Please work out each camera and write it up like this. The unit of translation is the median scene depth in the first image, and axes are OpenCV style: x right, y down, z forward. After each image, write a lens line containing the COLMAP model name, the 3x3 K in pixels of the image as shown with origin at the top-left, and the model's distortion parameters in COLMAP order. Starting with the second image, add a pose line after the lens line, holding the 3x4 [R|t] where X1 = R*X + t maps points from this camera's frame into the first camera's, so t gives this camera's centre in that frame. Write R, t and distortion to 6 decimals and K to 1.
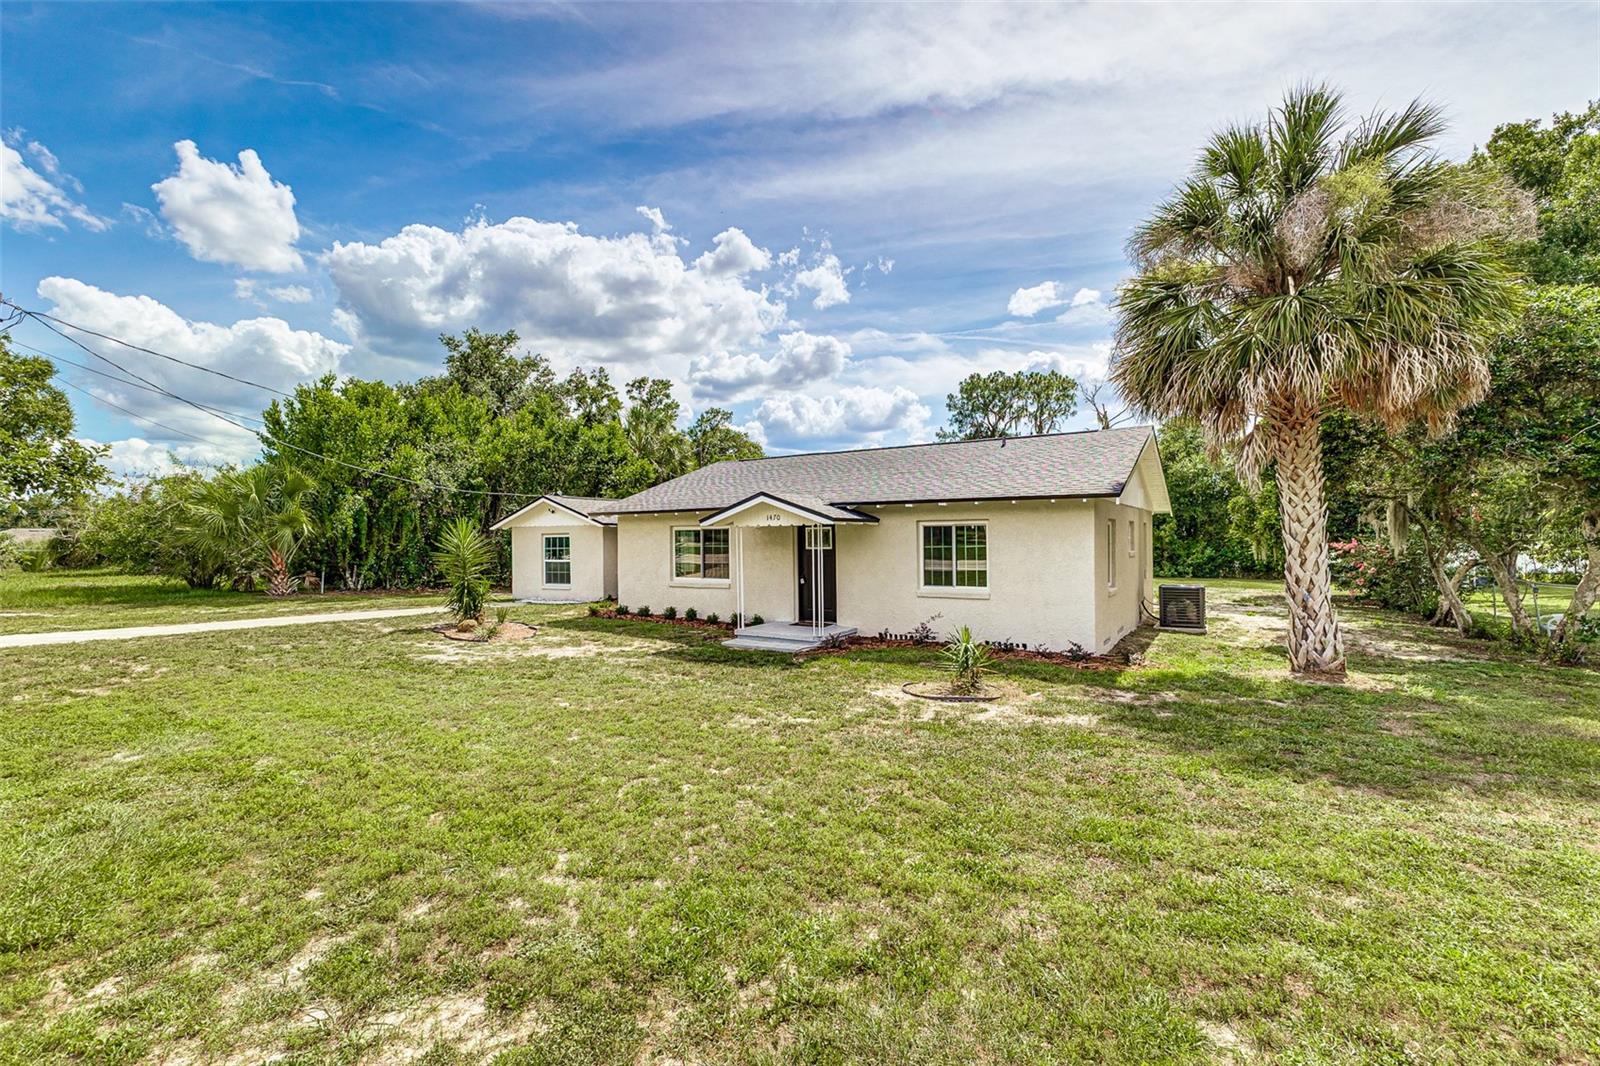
lens RADIAL K [[692.9, 0, 822.5], [0, 692.9, 539.9], [0, 0, 1]] dist [0.008144, -0.003599]
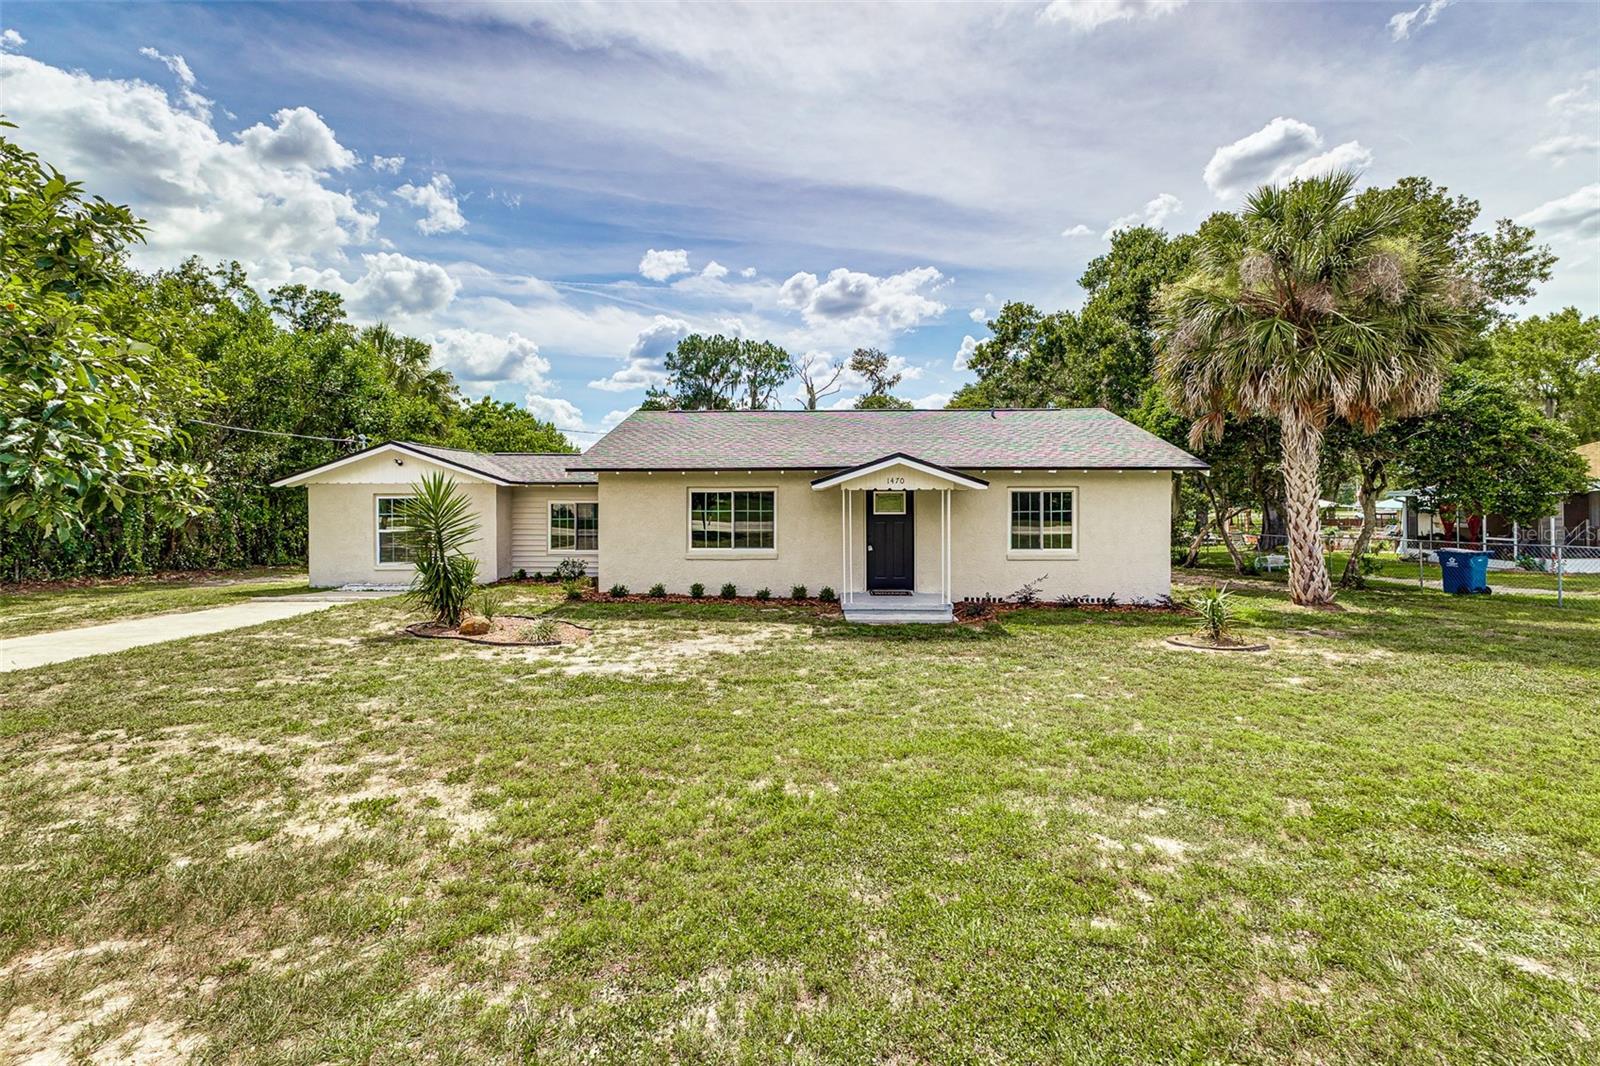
lens RADIAL K [[692.9, 0, 803.3], [0, 692.9, 519.0], [0, 0, 1]] dist [0.008144, -0.003599]
pose [[0.866930, -0.009396, 0.498341, -0.160995], [-0.003780, 0.999670, 0.025424, -0.001174], [-0.498415, -0.023924, 0.866608, 0.063211]]
